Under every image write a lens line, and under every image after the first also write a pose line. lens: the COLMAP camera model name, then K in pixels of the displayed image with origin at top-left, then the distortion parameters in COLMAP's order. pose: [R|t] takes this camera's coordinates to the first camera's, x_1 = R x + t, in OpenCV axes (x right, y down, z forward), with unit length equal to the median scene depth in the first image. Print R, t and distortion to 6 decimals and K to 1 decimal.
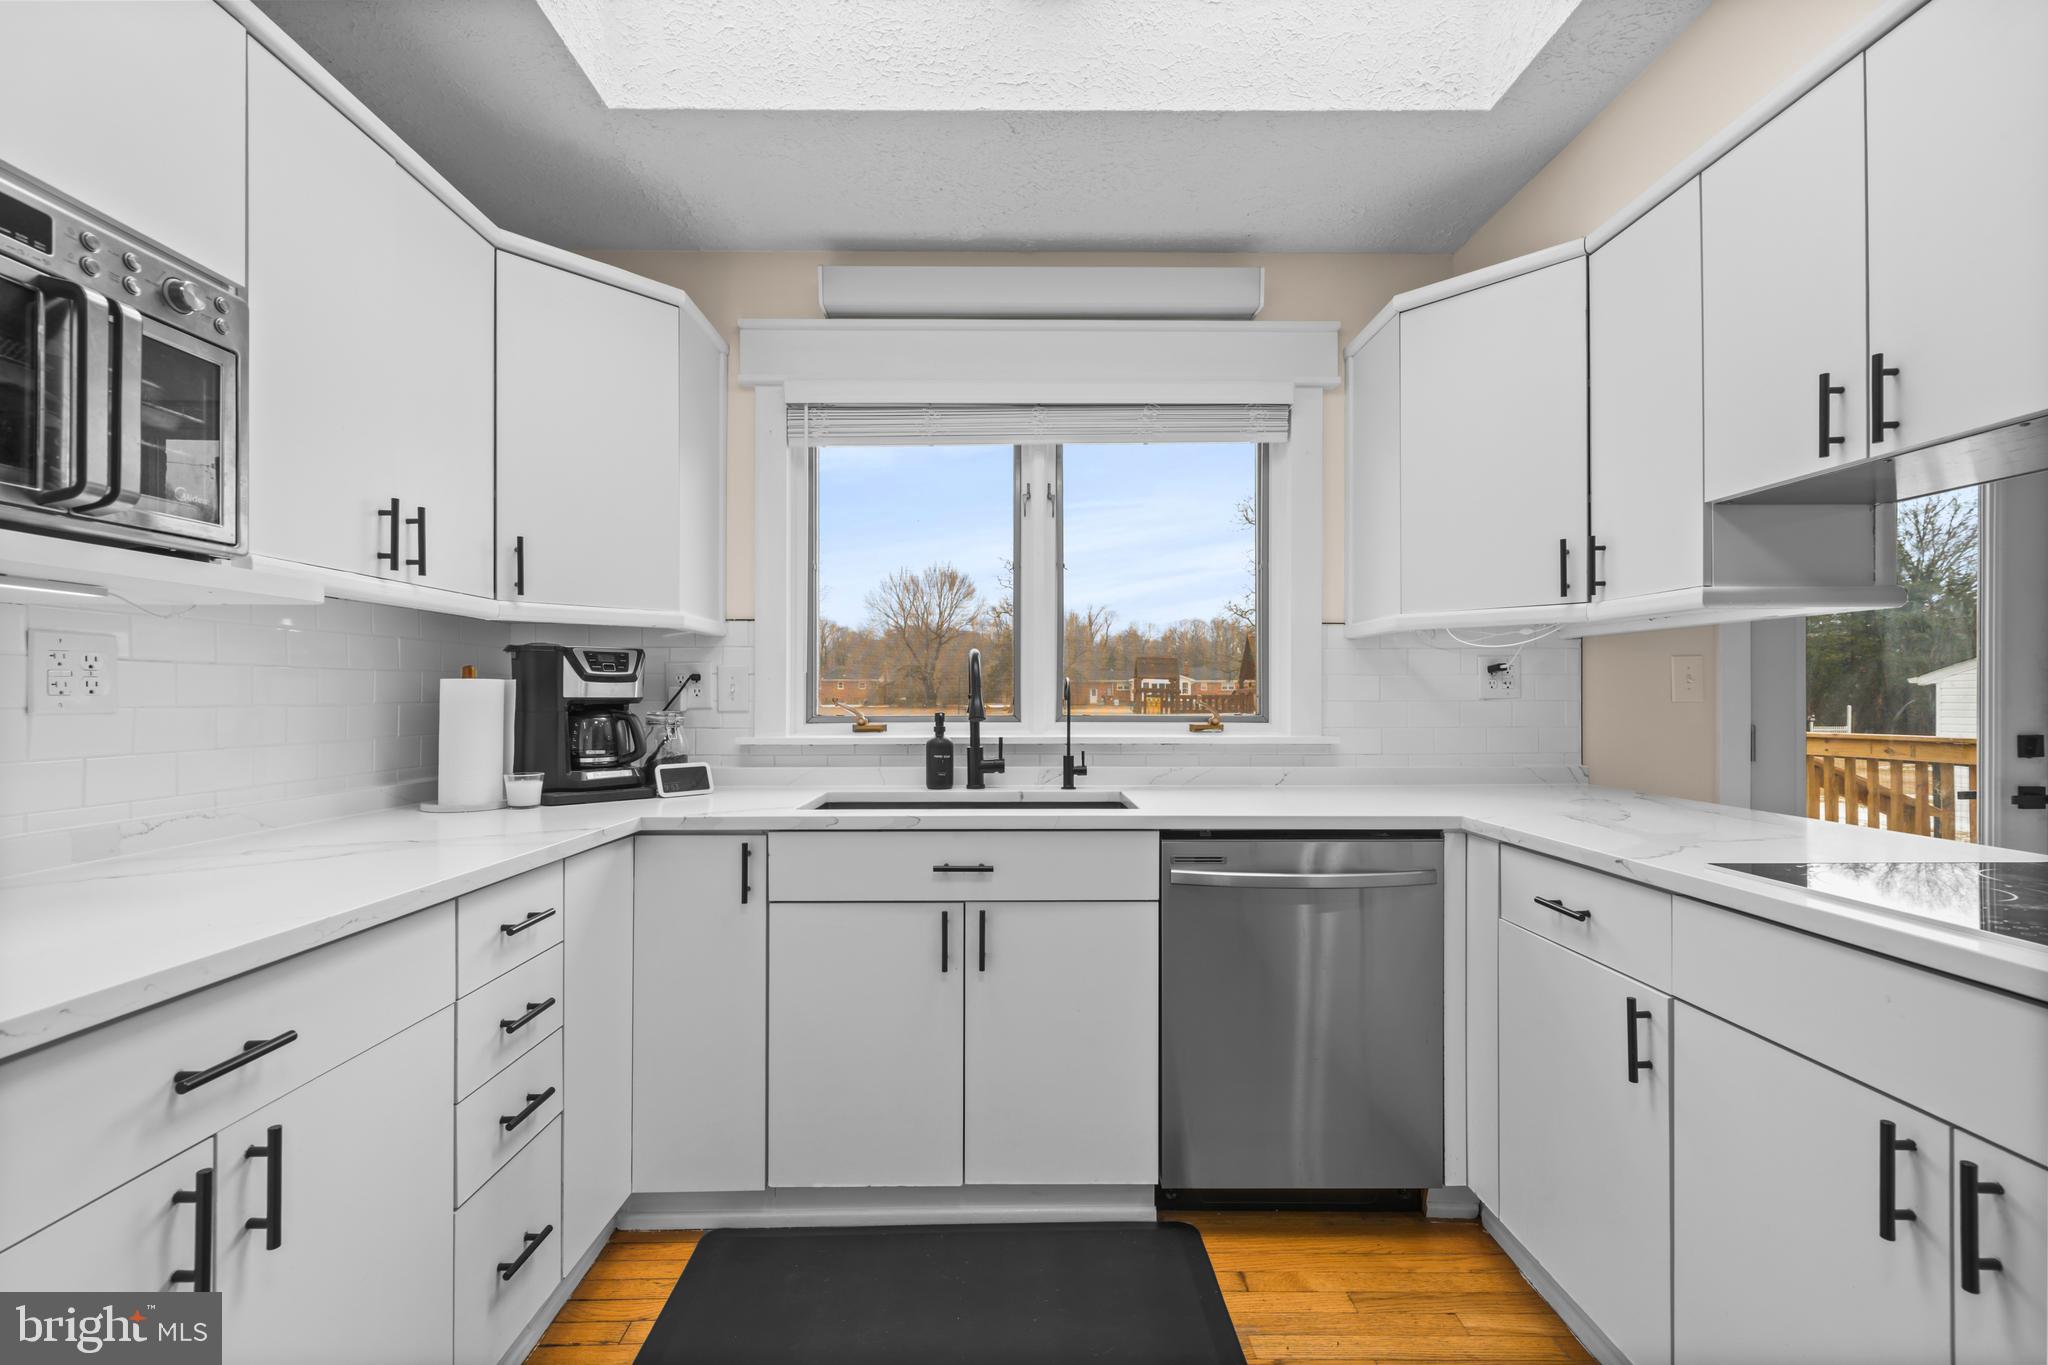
lens RADIAL K [[885.5, 0, 1016.4], [0, 885.5, 669.9], [0, 0, 1]] dist [-0.001706, 0.000537]
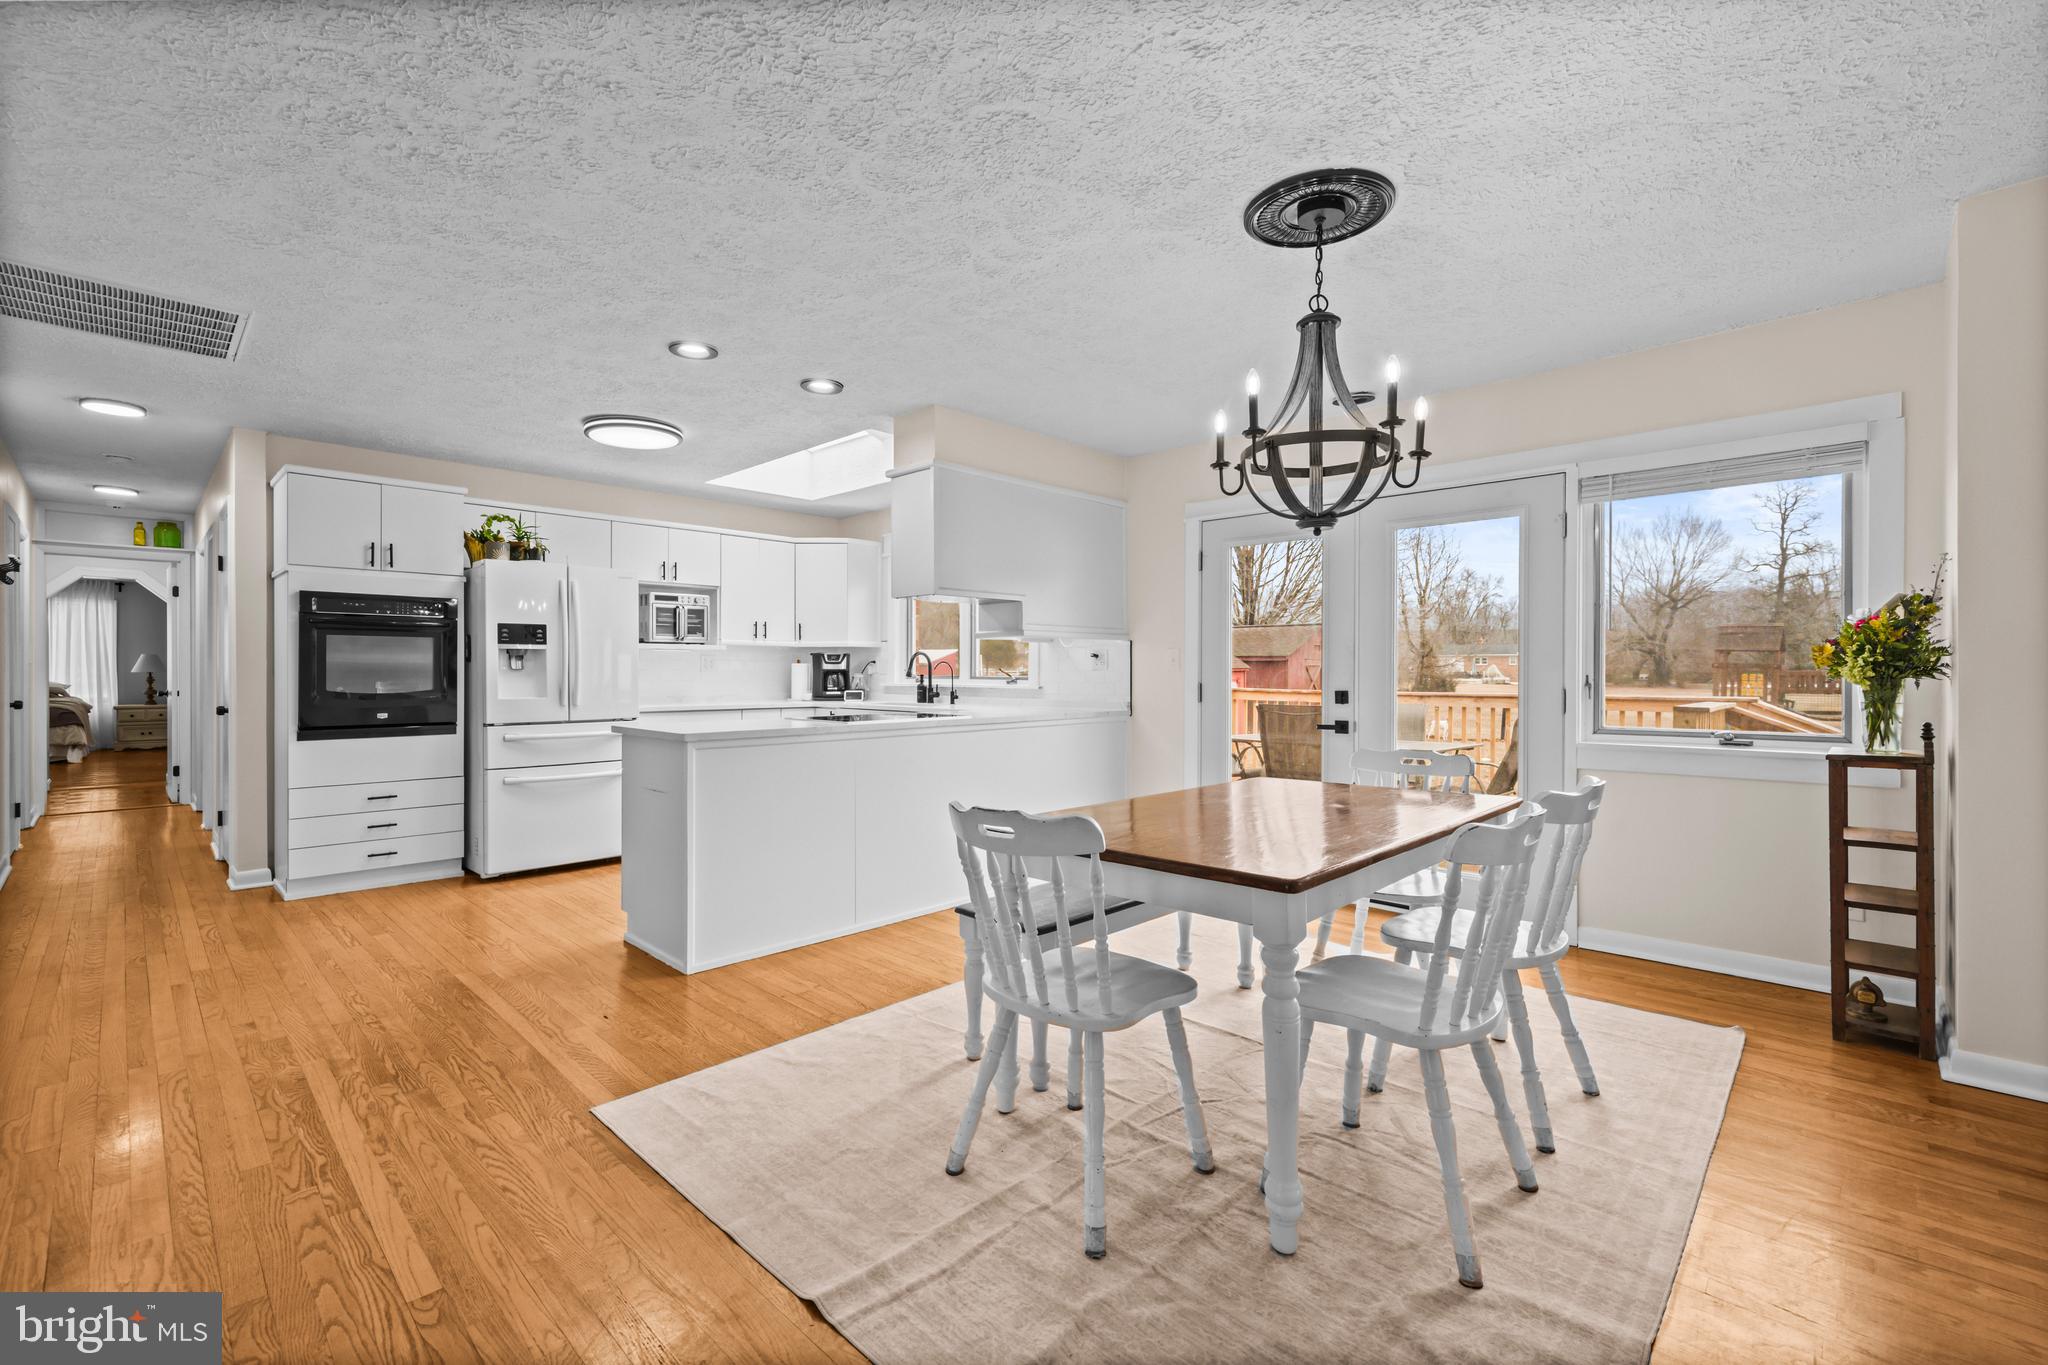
lens RADIAL K [[885.5, 0, 1016.4], [0, 885.5, 669.9], [0, 0, 1]] dist [-0.001706, 0.000537]
pose [[0.707508, -0.000891, -0.706705, 2.265223], [0.019851, 0.999630, 0.018613, -0.012891], [0.706427, -0.027198, 0.707263, -0.789953]]
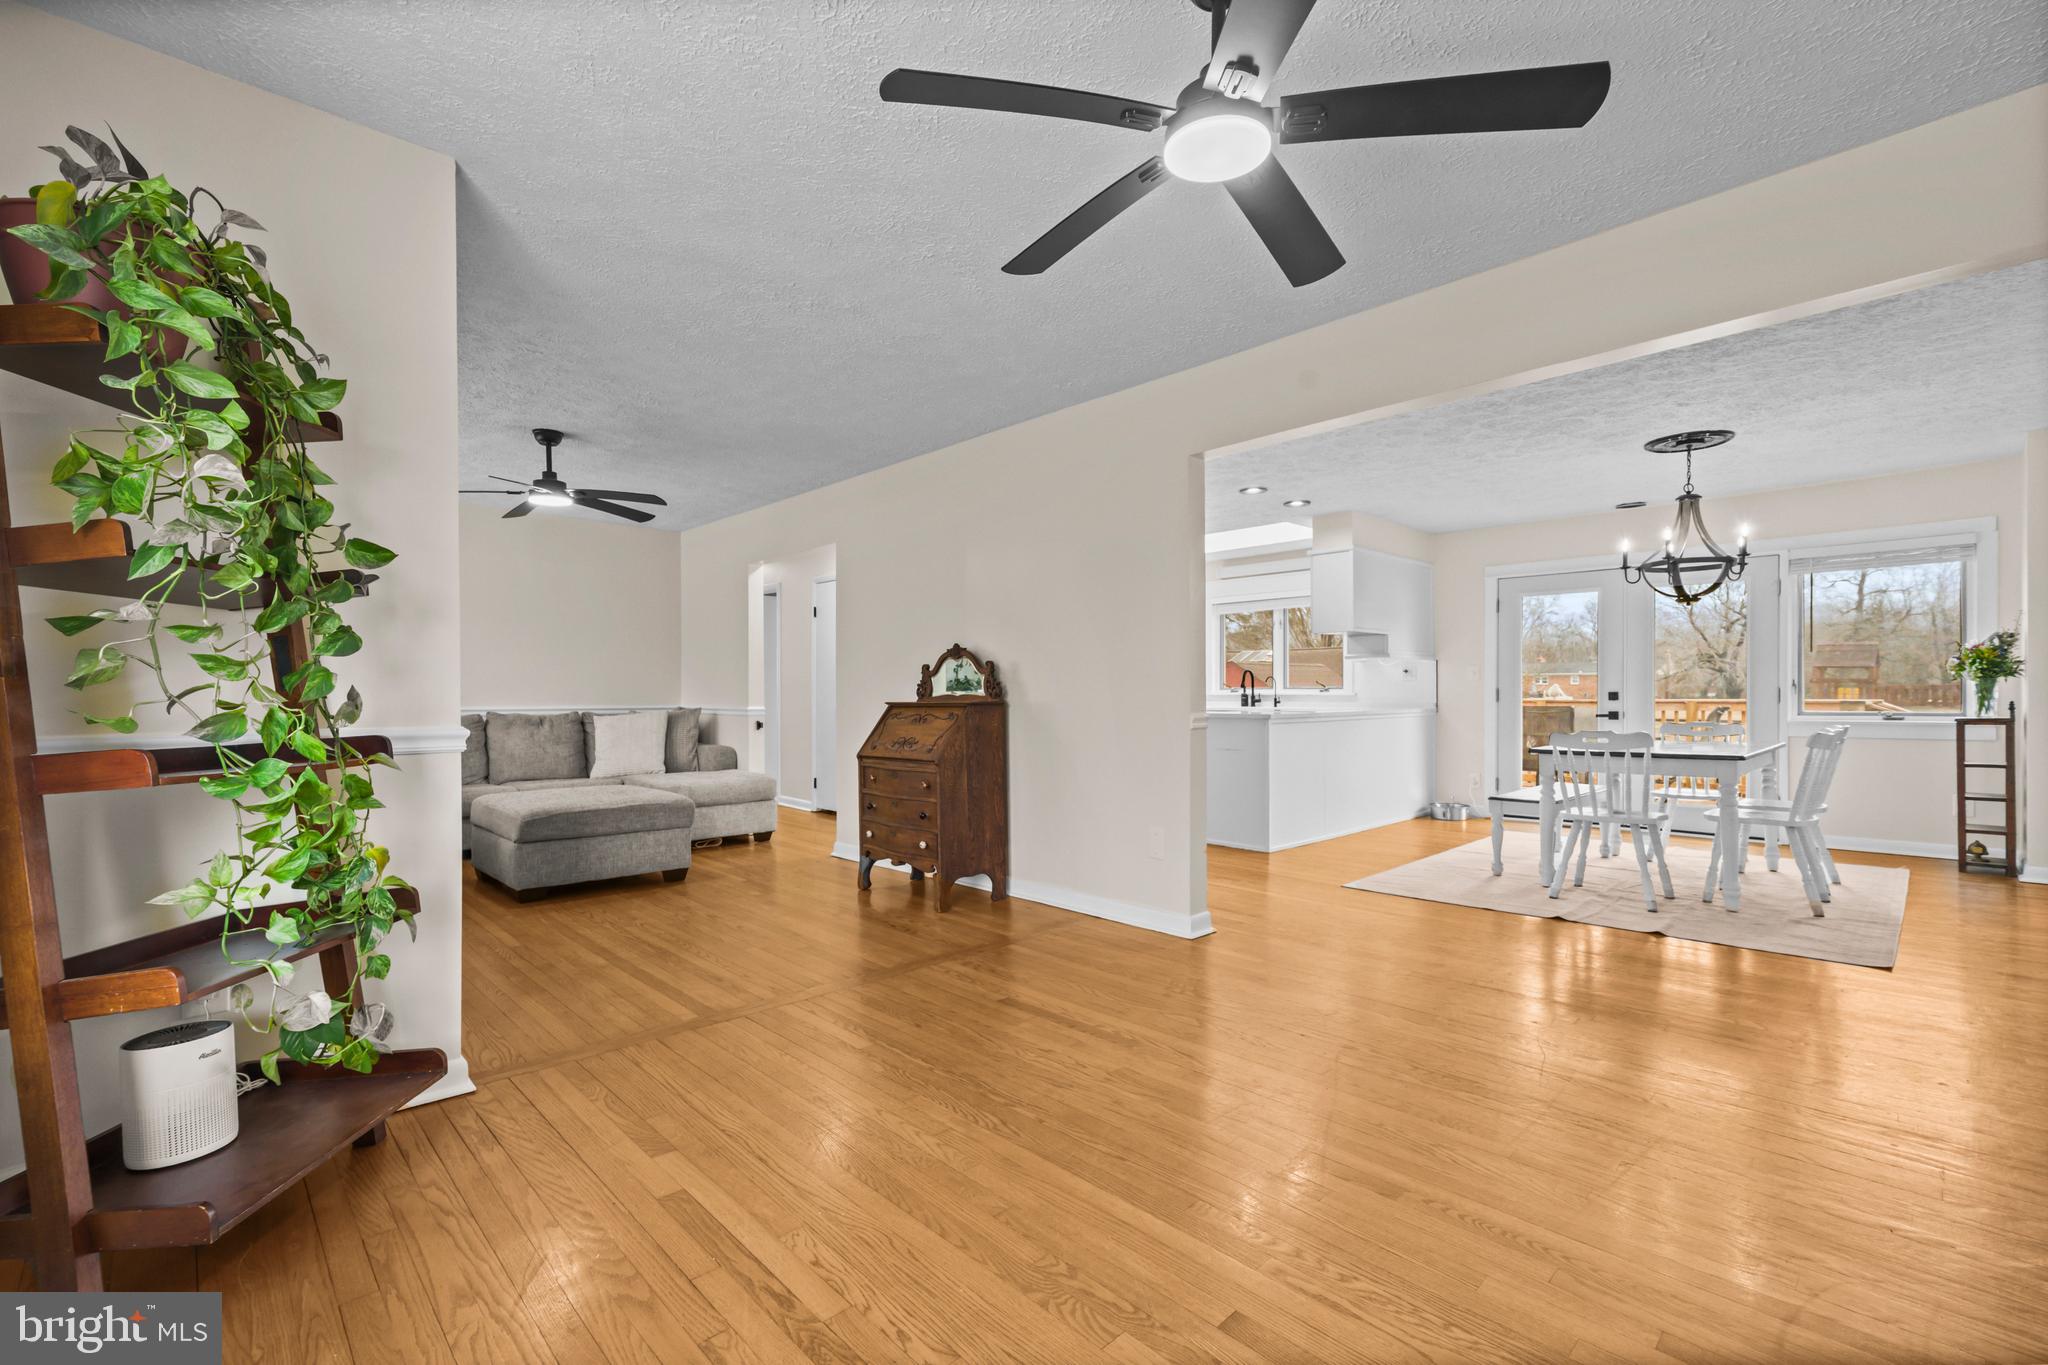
lens RADIAL K [[890.7, 0, 1016.7], [0, 890.7, 694.2], [0, 0, 1]] dist [0.000114, 0.000566]
pose [[0.676484, -0.002452, -0.736453, 2.249805], [0.025303, 0.999481, 0.019915, -0.019868], [0.736022, -0.032107, 0.676195, -2.487200]]
